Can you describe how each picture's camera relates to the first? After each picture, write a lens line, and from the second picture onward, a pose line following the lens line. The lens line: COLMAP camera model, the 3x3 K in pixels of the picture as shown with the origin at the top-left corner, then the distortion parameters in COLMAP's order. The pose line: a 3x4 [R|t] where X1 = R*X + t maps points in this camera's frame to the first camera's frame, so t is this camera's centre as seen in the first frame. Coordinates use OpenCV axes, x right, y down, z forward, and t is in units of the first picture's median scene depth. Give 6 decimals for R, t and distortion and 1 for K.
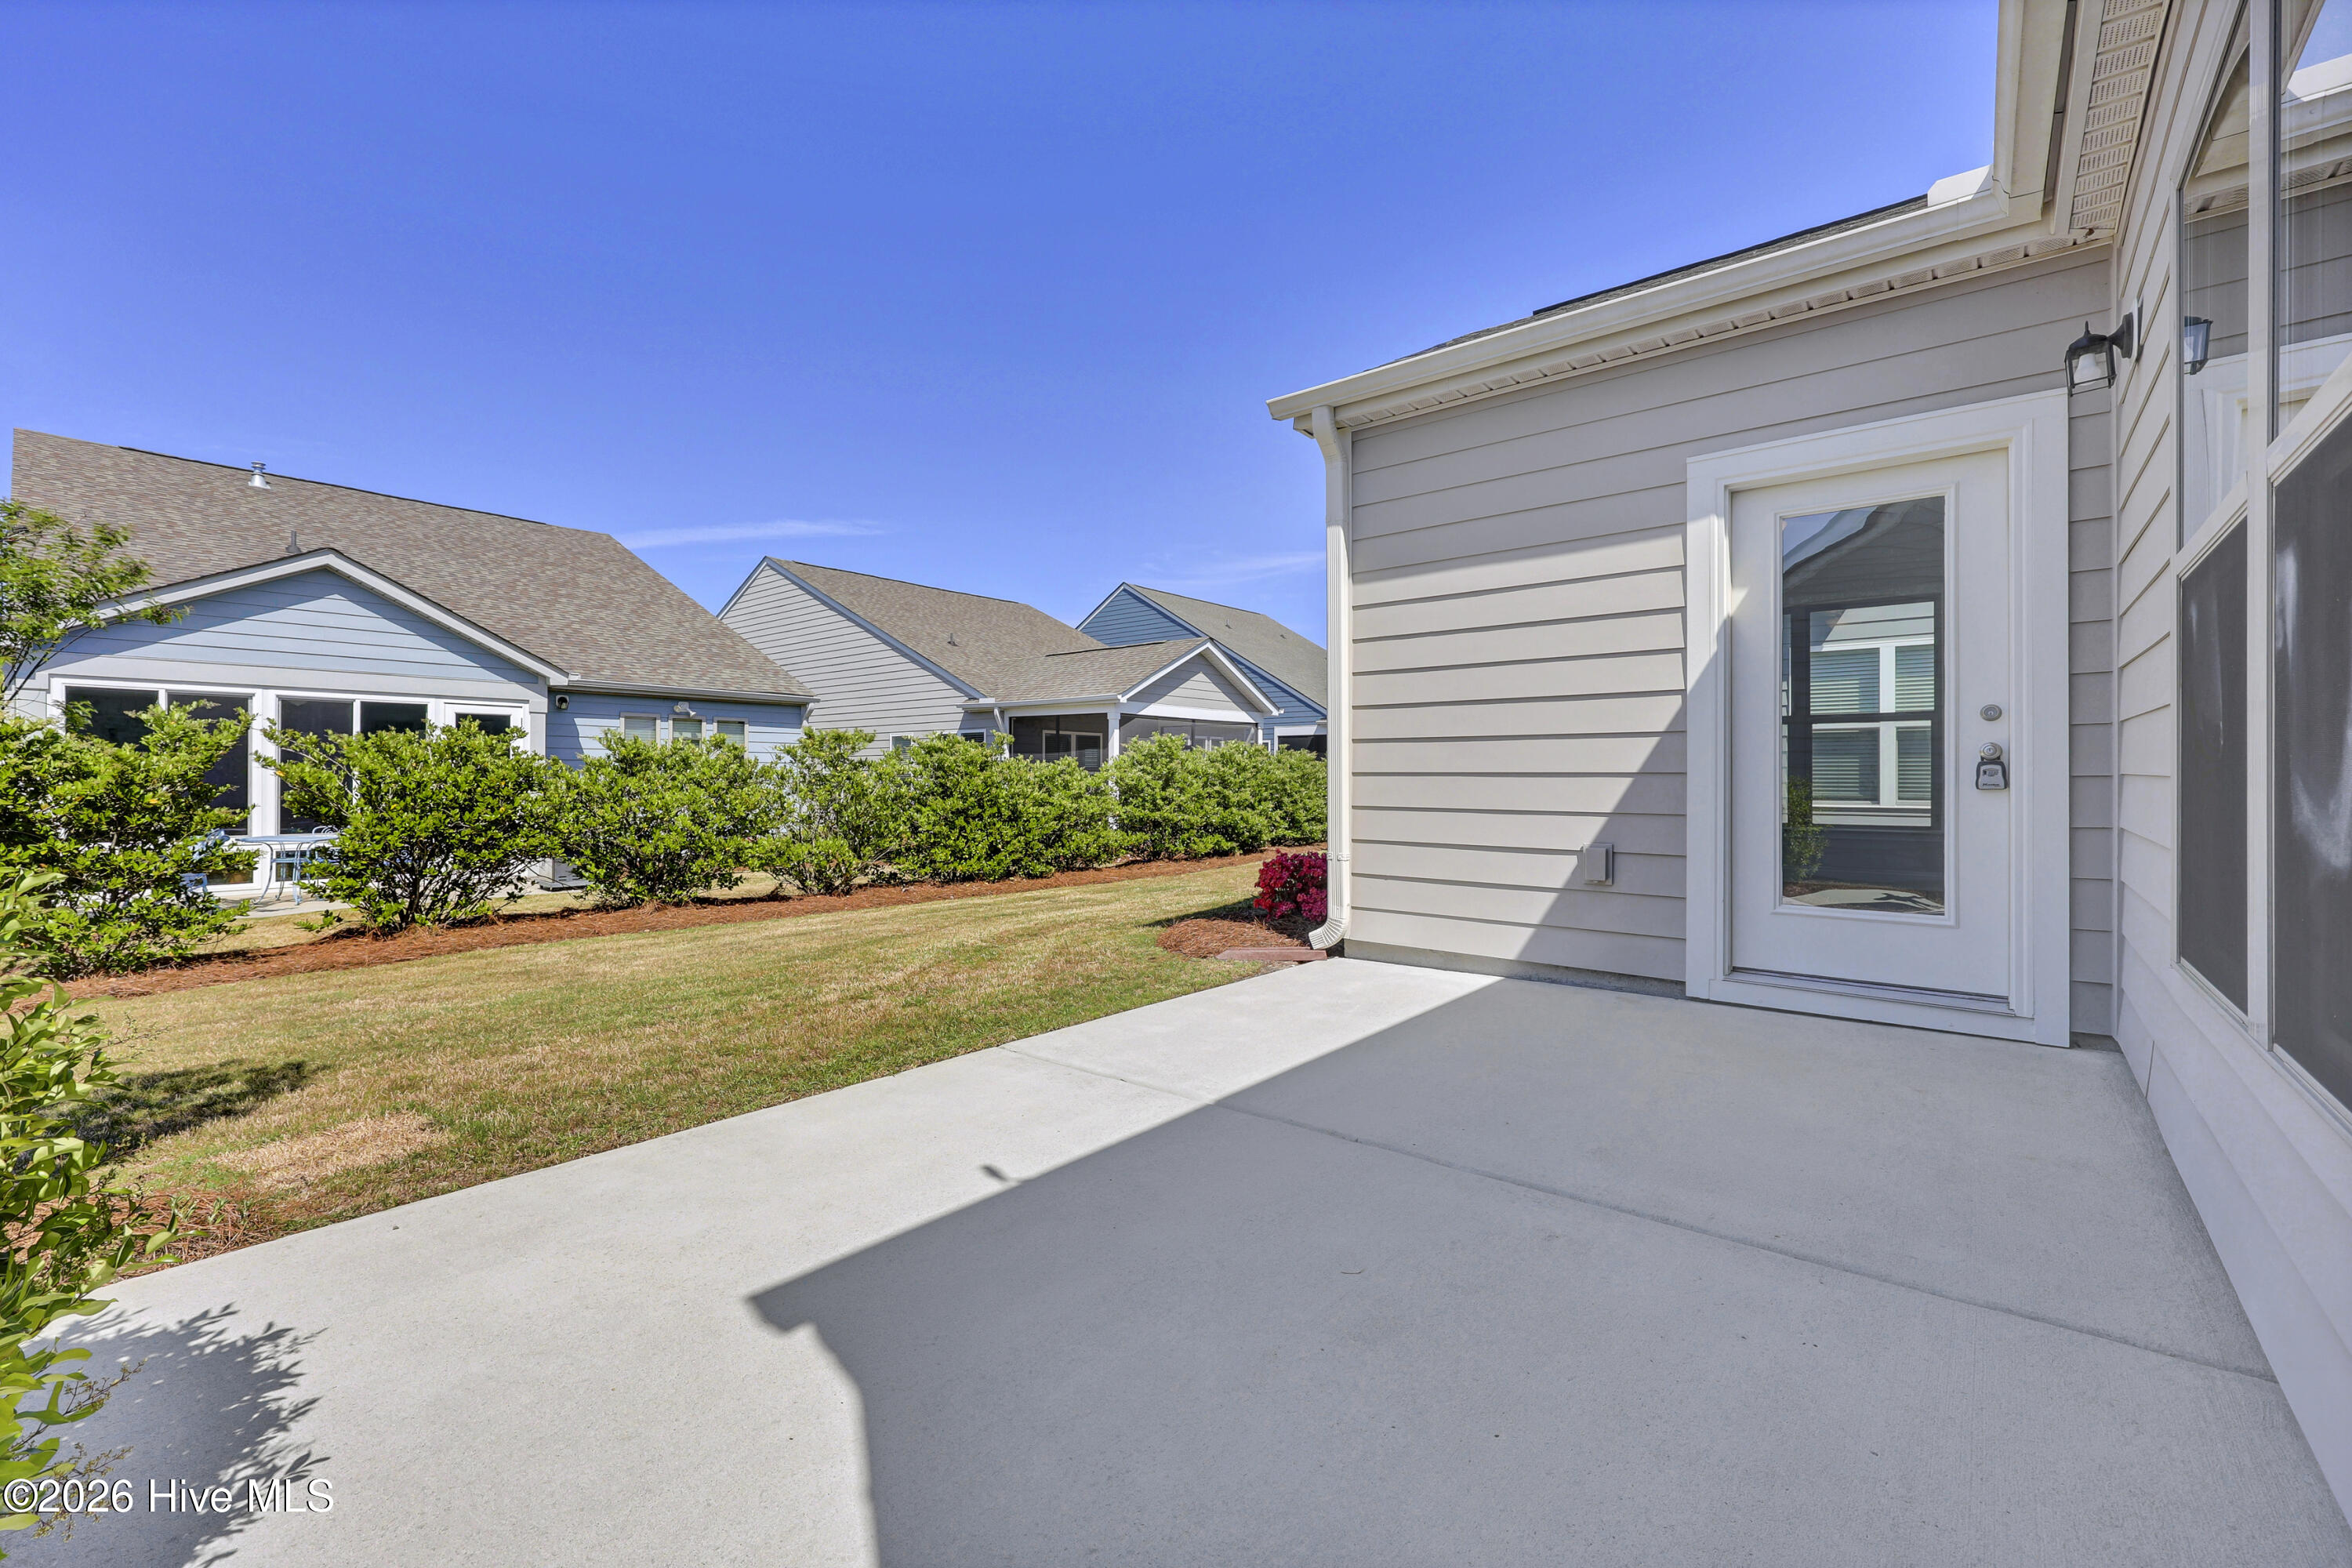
lens RADIAL K [[968.8, 0, 1173.7], [0, 968.8, 778.1], [0, 0, 1]] dist [0.001923, 0.000099]
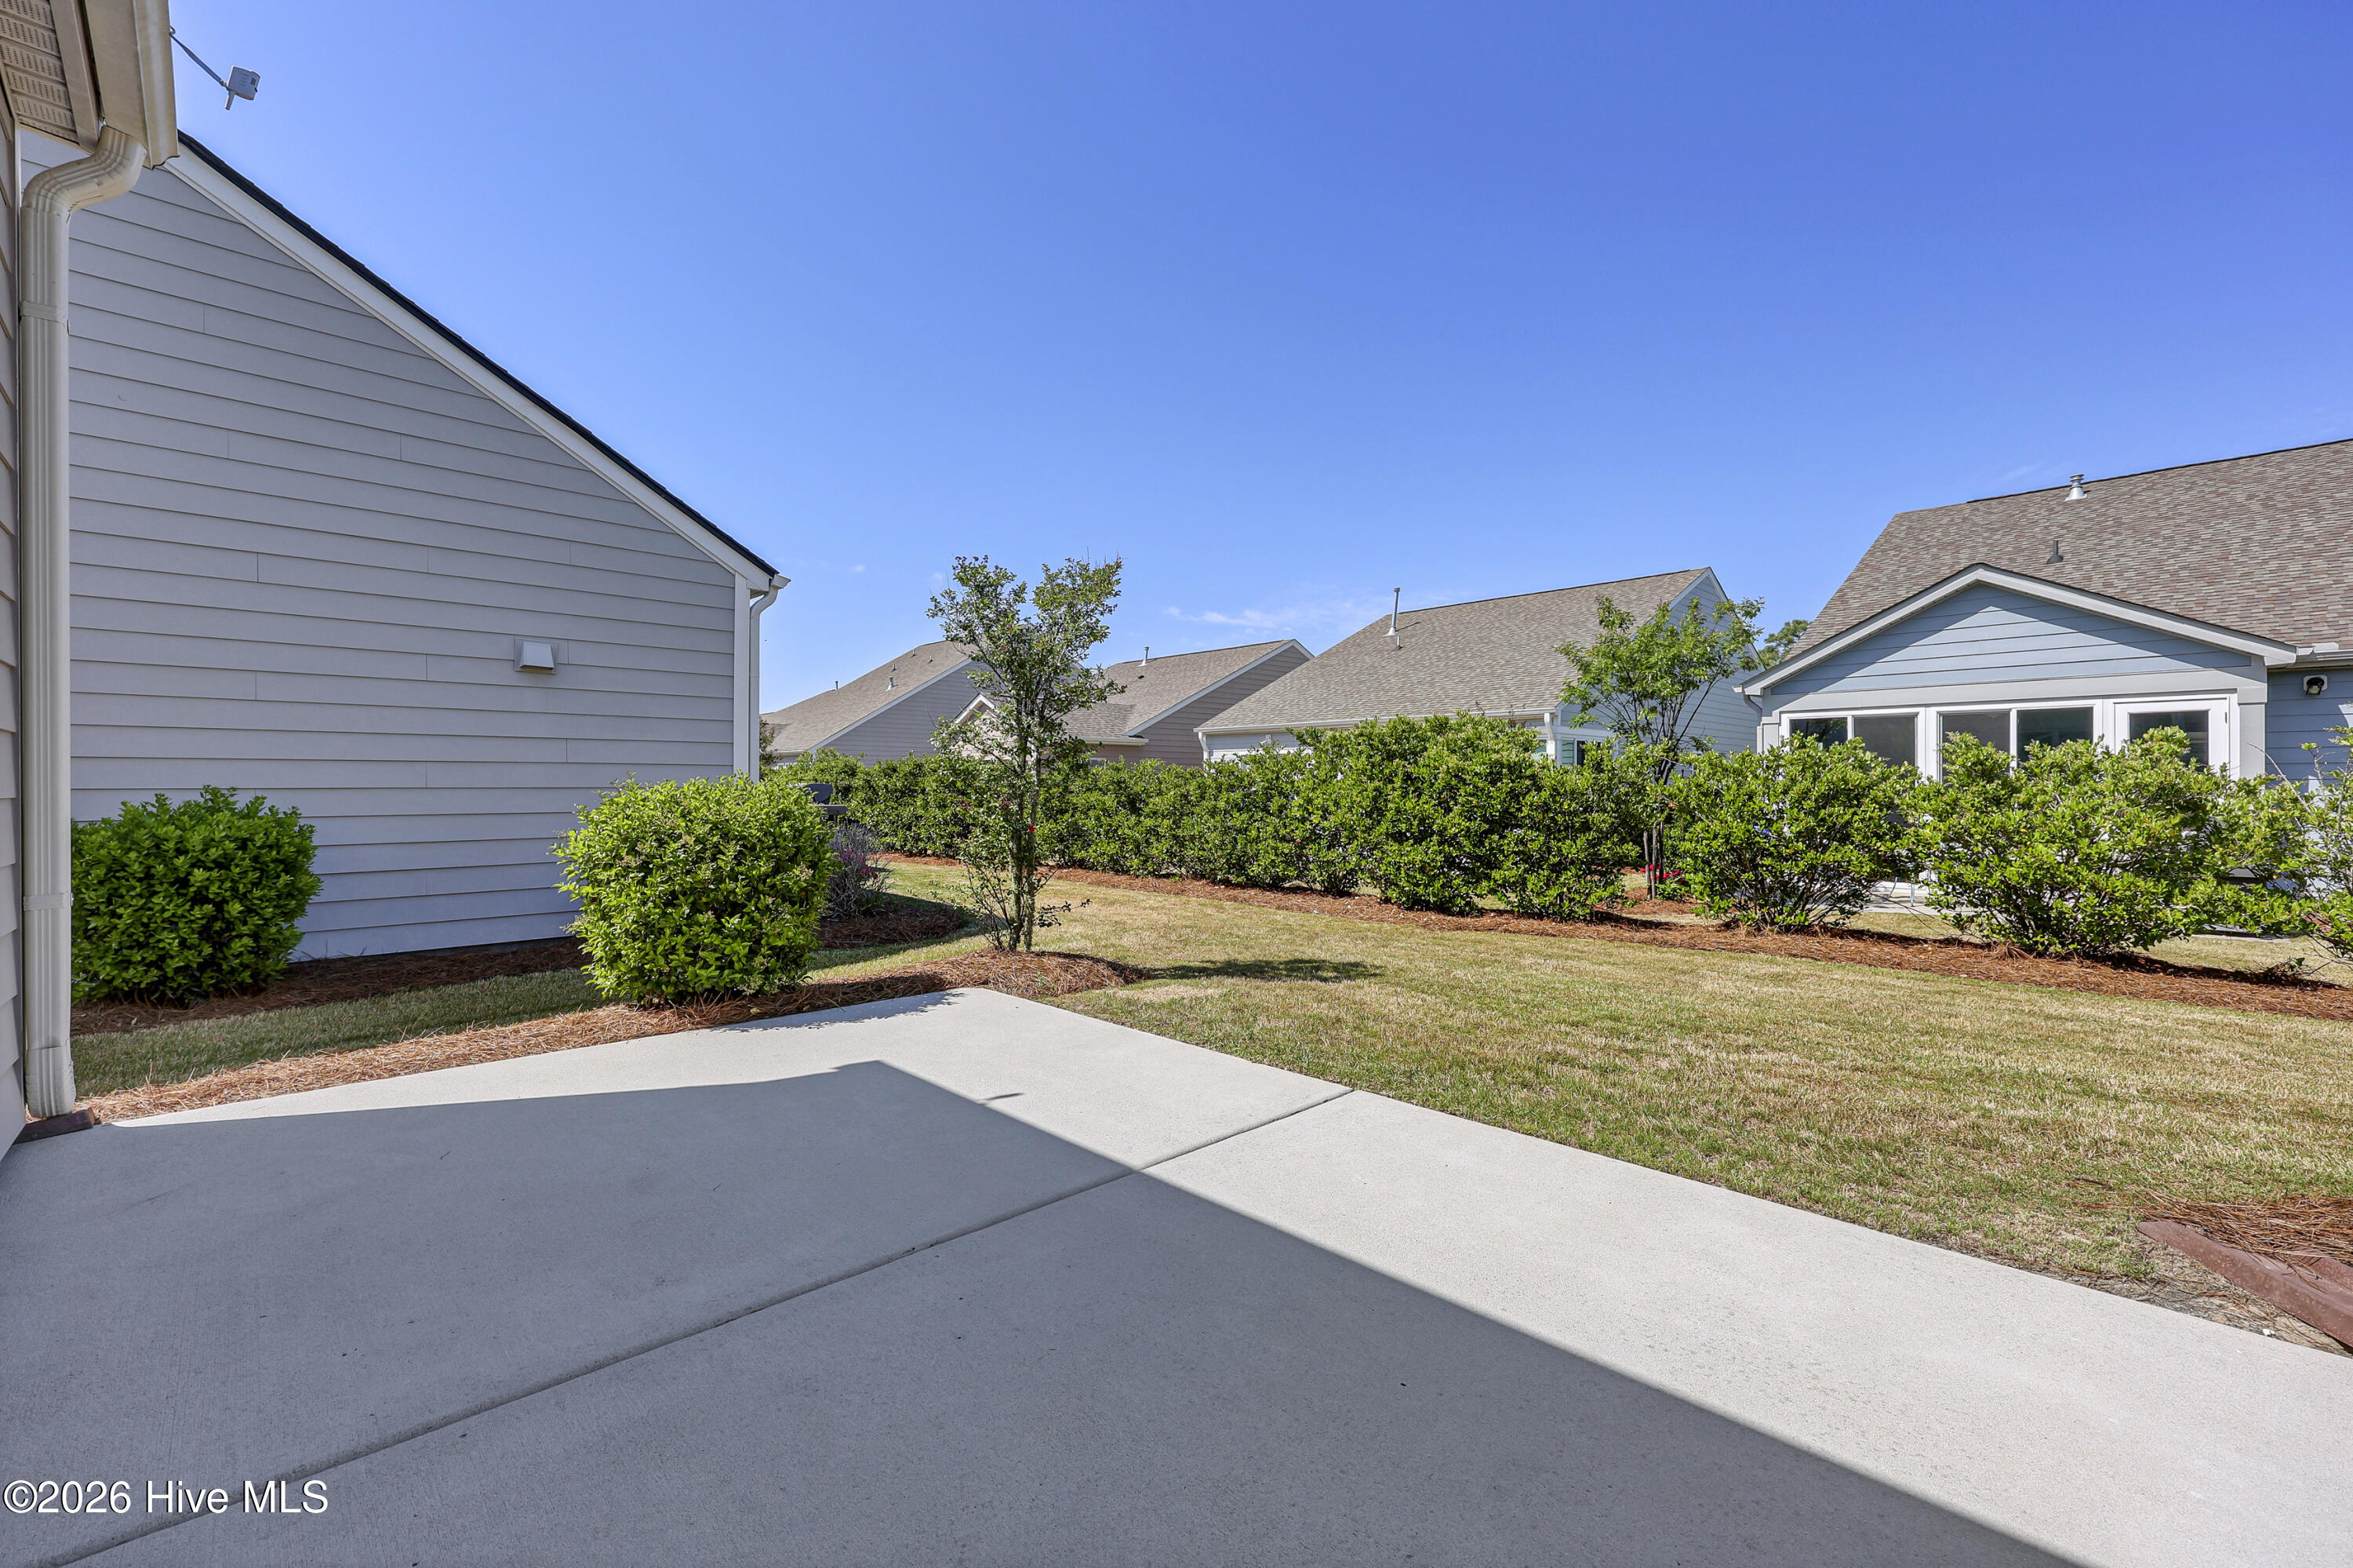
lens RADIAL K [[969.2, 0, 1192.8], [0, 969.2, 779.8], [0, 0, 1]] dist [0.001923, 0.000099]
pose [[-0.097583, -0.008237, -0.995193, 0.215248], [0.001764, 0.999963, -0.008449, -0.002337], [0.995226, -0.002580, -0.097565, 0.268780]]
